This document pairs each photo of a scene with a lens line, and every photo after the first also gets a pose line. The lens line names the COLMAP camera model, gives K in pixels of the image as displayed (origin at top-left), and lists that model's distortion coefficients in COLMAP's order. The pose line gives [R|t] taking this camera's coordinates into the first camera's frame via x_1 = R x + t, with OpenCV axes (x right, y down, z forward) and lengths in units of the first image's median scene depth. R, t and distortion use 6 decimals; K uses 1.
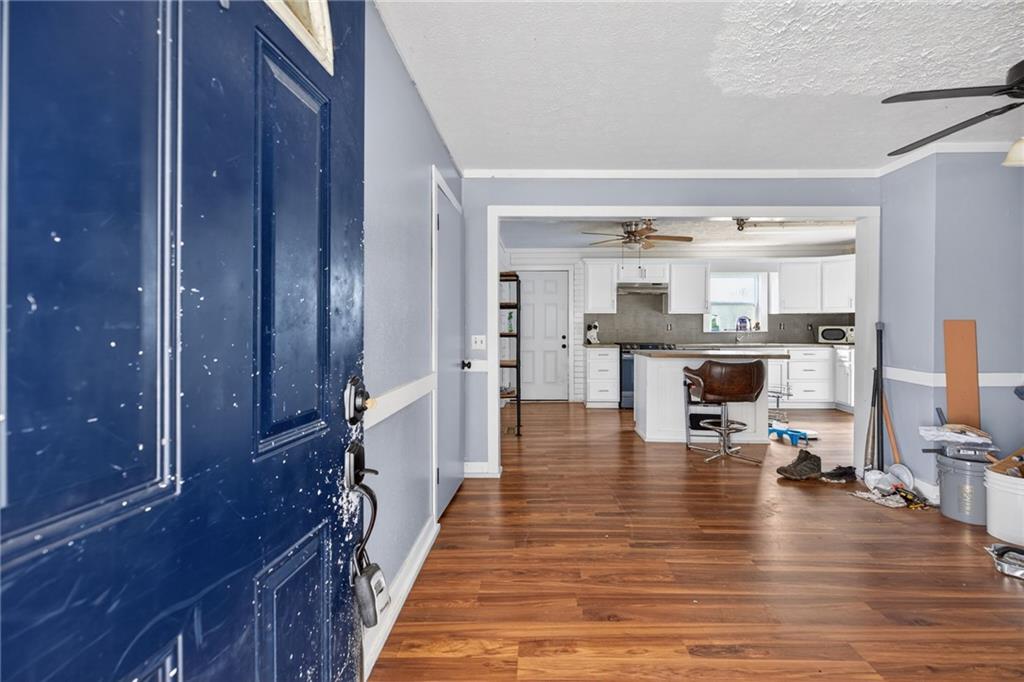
lens RADIAL K [[466.7, 0, 517.7], [0, 466.7, 325.7], [0, 0, 1]] dist [-0.002008, -0.001341]
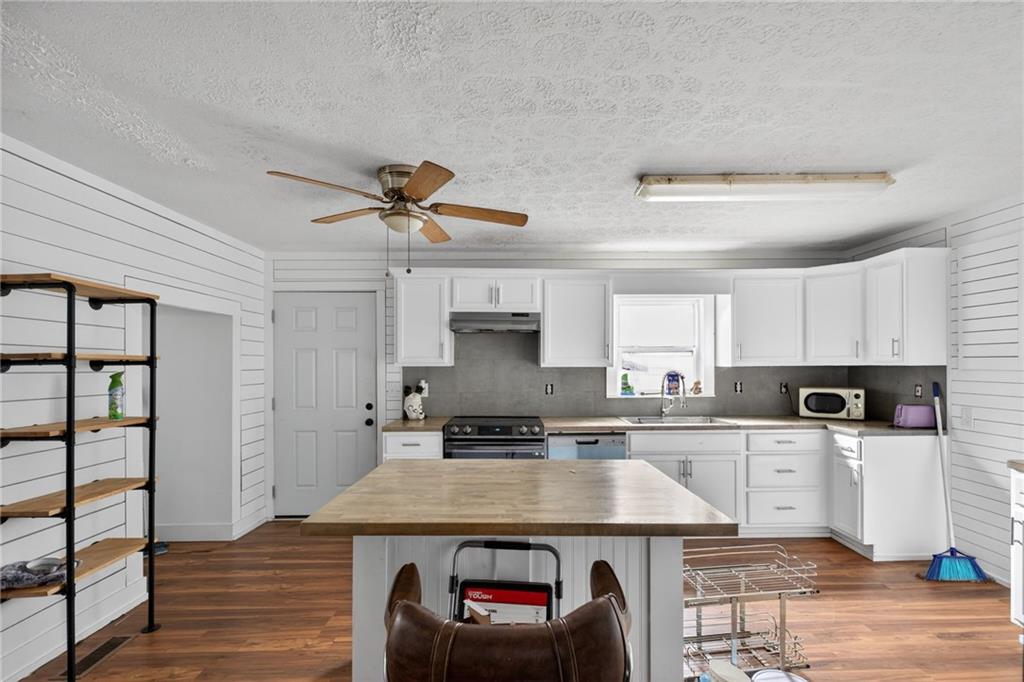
lens RADIAL K [[466.7, 0, 514.6], [0, 466.7, 362.8], [0, 0, 1]] dist [-0.002008, -0.001341]
pose [[0.998931, -0.002699, 0.046154, 0.264223], [0.002887, 0.999988, -0.003994, -0.028576], [-0.046143, 0.004123, 0.998926, 0.435006]]
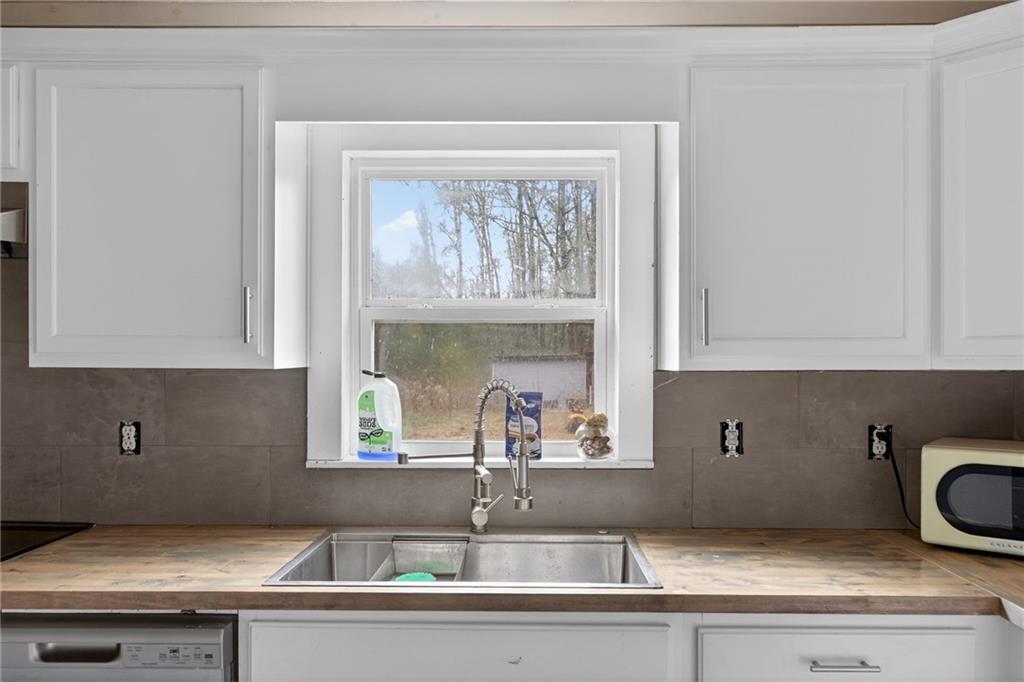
lens RADIAL K [[779.0, 0, 513.2], [0, 779.0, 358.9], [0, 0, 1]] dist [-0.008952, 0.008659]
pose [[0.999729, 0.004977, 0.022731, 0.487207], [-0.004849, 0.999972, -0.005665, -0.027808], [-0.022758, 0.005553, 0.999726, 0.715000]]
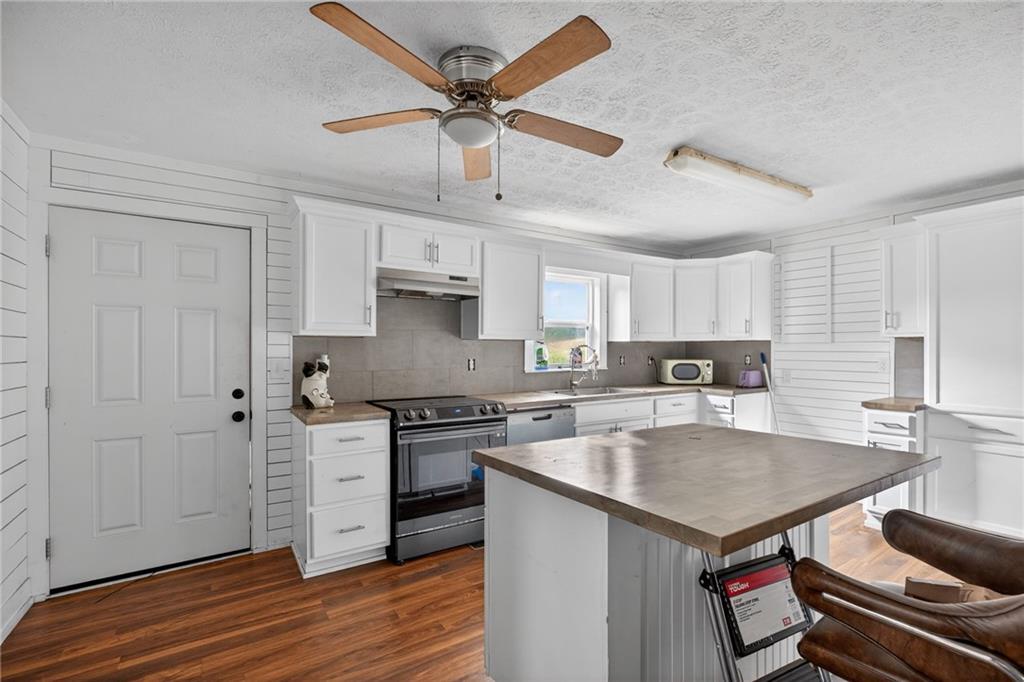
lens RADIAL K [[466.7, 0, 518.9], [0, 466.7, 346.3], [0, 0, 1]] dist [-0.002008, -0.001341]
pose [[0.813434, 0.003516, 0.581646, 0.065237], [0.001207, 0.999969, -0.007733, -0.013666], [-0.581656, 0.006992, 0.813405, 0.562543]]
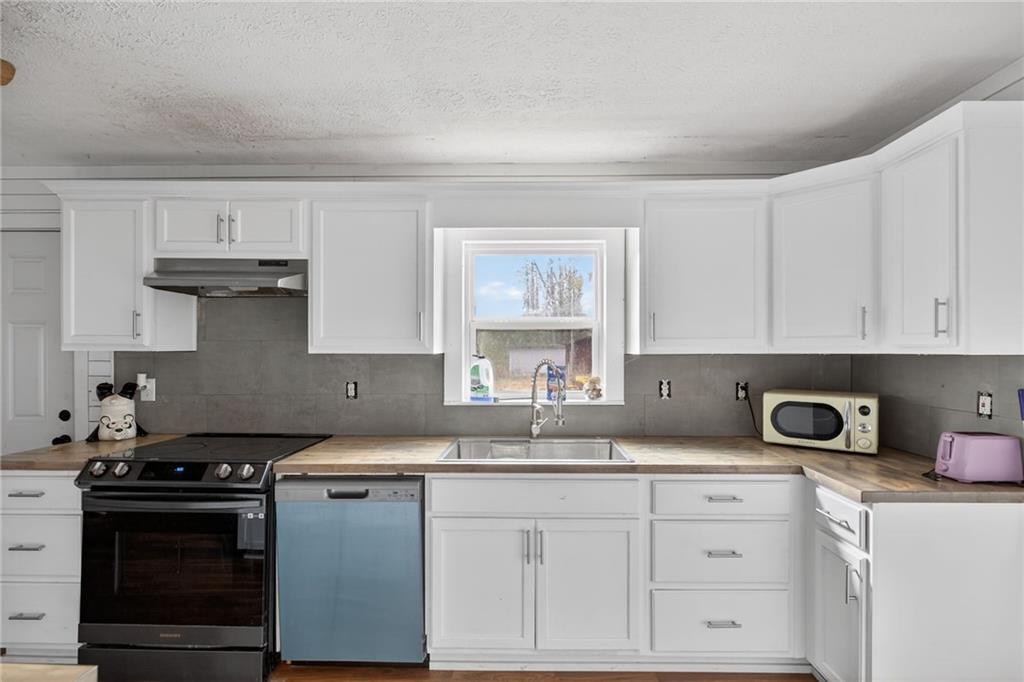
lens RADIAL K [[466.7, 0, 518.5], [0, 466.7, 347.4], [0, 0, 1]] dist [-0.002008, -0.001341]
pose [[0.999801, 0.002493, 0.019811, 0.461722], [-0.002358, 0.999974, -0.006804, -0.027936], [-0.019828, 0.006756, 0.999781, 0.666572]]
